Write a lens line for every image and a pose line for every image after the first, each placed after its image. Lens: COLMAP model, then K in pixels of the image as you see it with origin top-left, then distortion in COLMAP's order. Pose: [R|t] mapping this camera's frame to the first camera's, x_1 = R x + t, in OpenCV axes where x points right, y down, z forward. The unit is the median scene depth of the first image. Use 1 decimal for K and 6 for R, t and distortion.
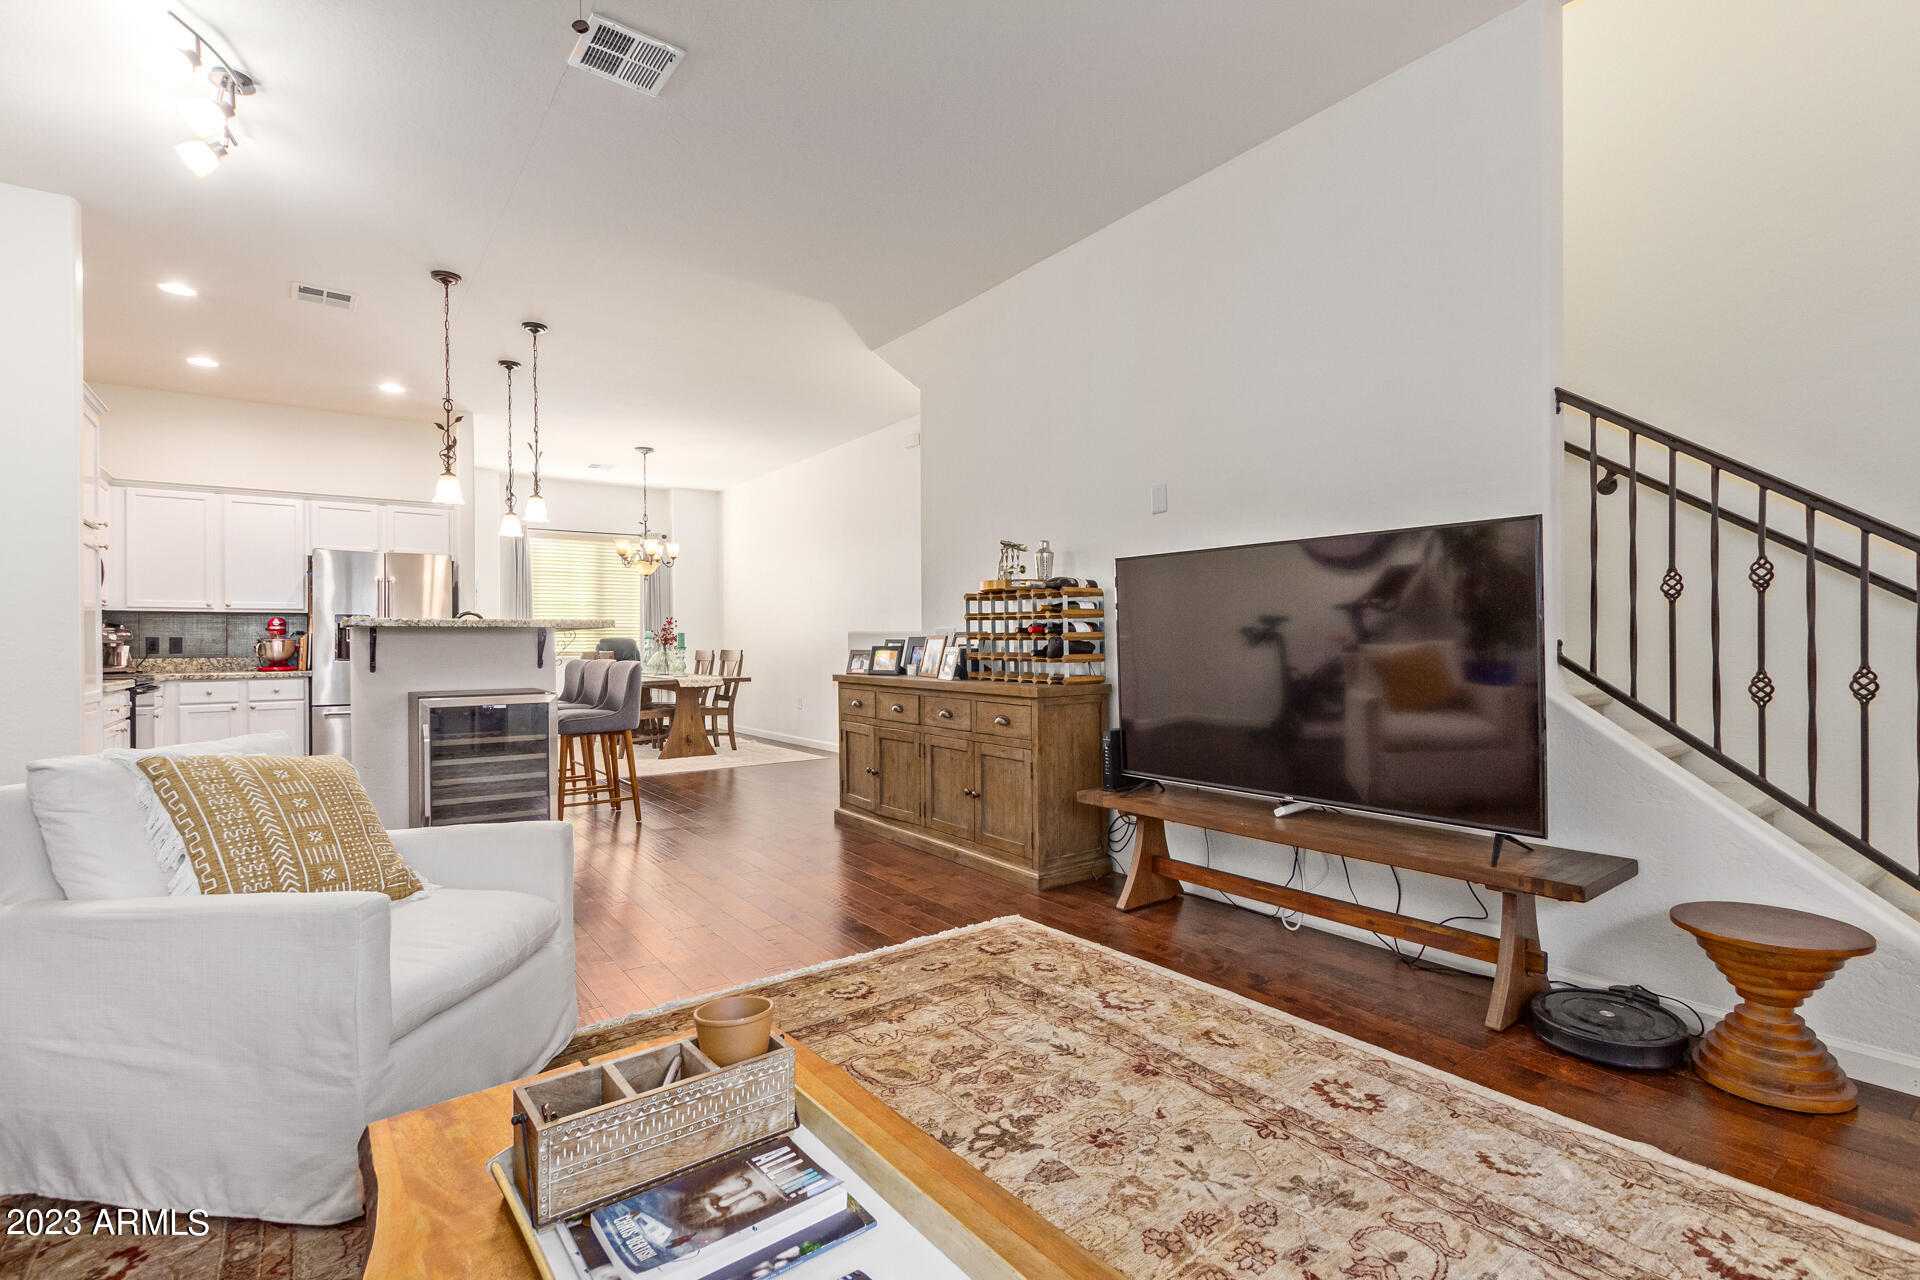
lens RADIAL K [[892.7, 0, 972.0], [0, 892.7, 640.4], [0, 0, 1]] dist [0.005126, -0.000475]
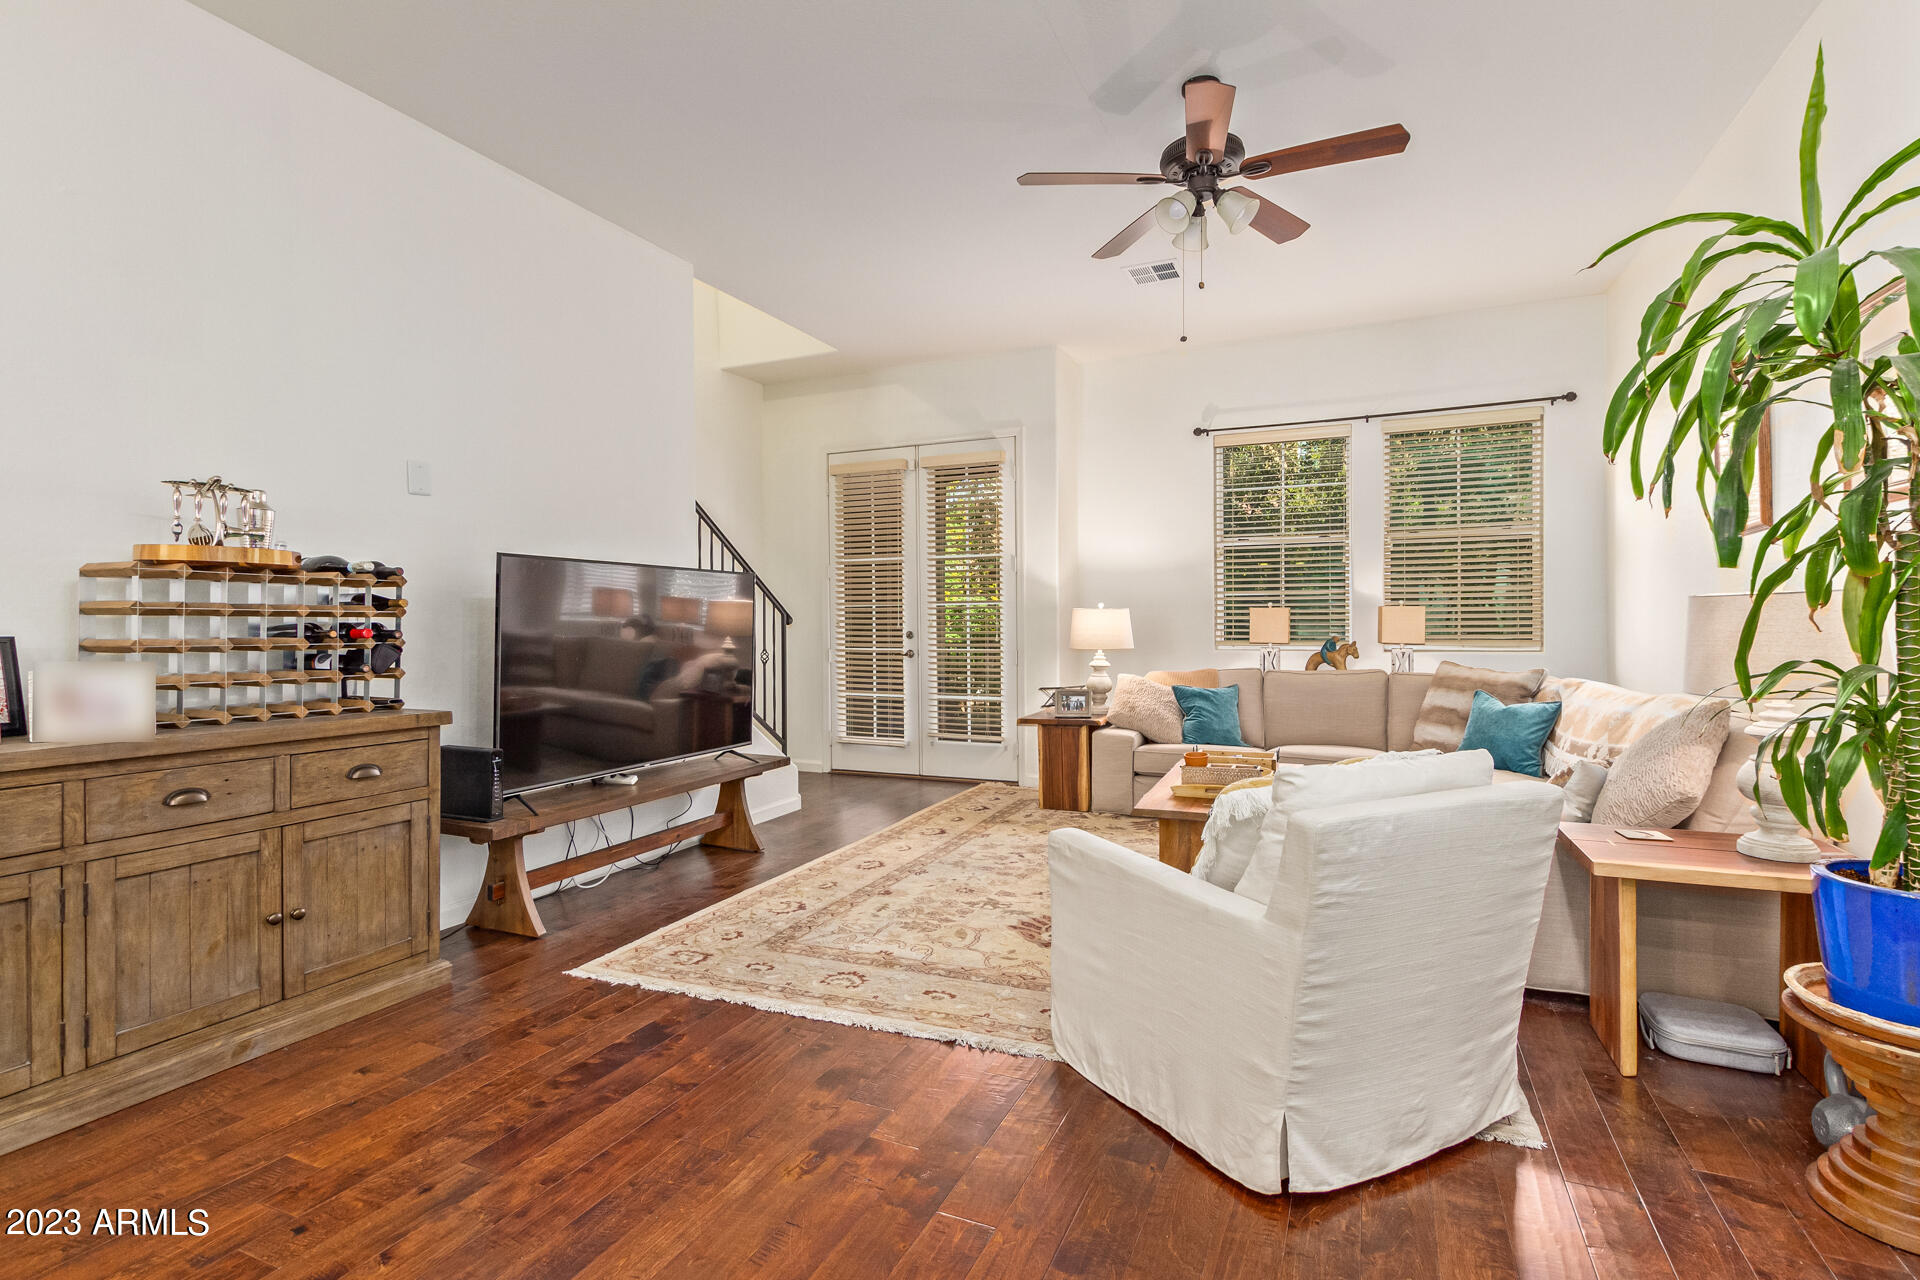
lens RADIAL K [[892.7, 0, 975.5], [0, 892.7, 634.0], [0, 0, 1]] dist [0.005126, -0.000475]
pose [[-0.493330, -0.002079, 0.869840, -1.136211], [0.009587, 0.999923, 0.007827, -0.019166], [-0.869789, 0.012200, -0.493273, 1.400325]]
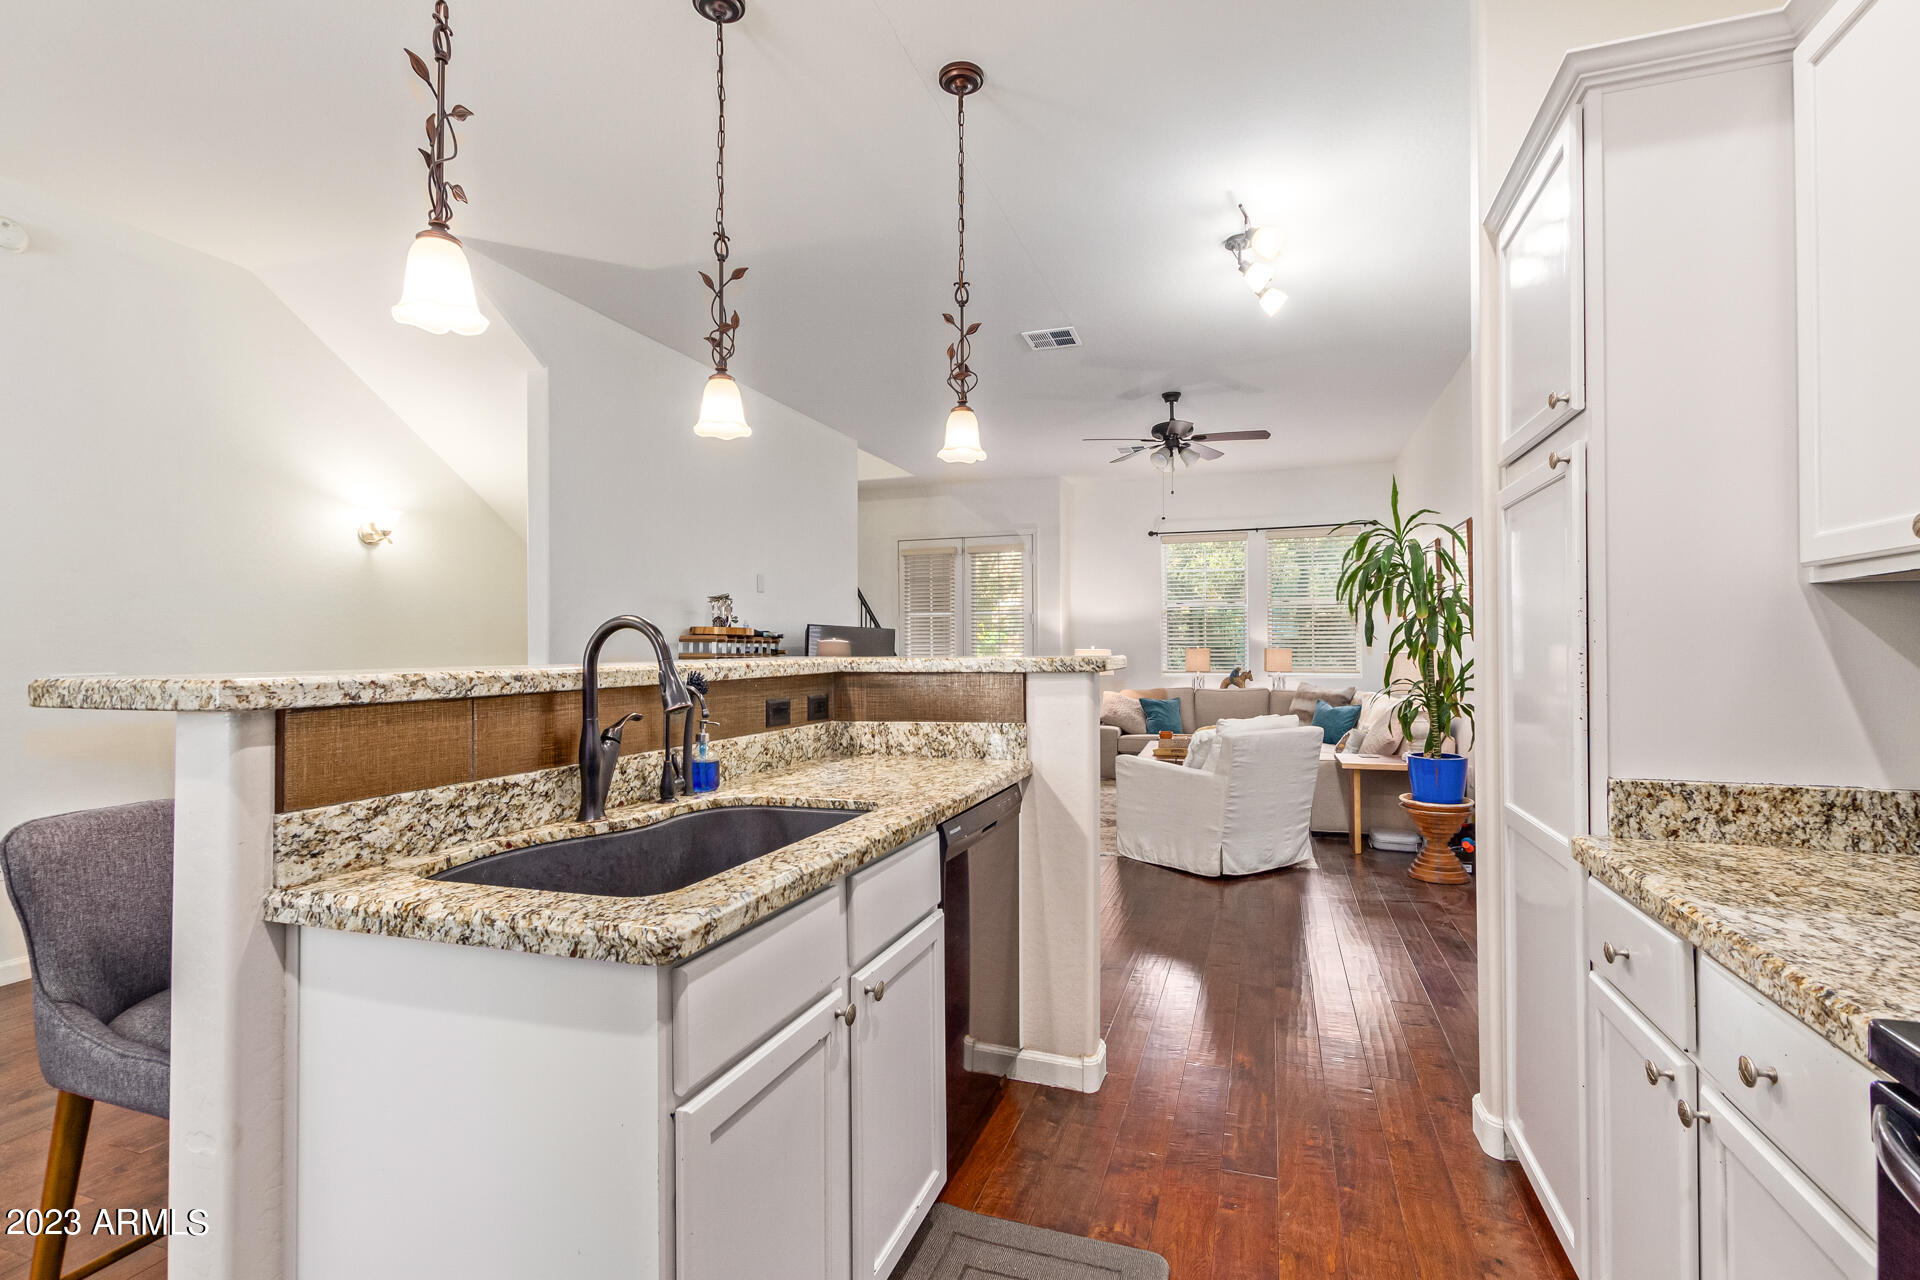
lens RADIAL K [[892.7, 0, 963.2], [0, 892.7, 639.5], [0, 0, 1]] dist [0.005126, -0.000475]
pose [[-0.565360, 0.016569, 0.824678, -1.733520], [0.006708, 0.999858, -0.015491, -0.042456], [-0.824817, -0.003226, -0.565390, 2.153537]]
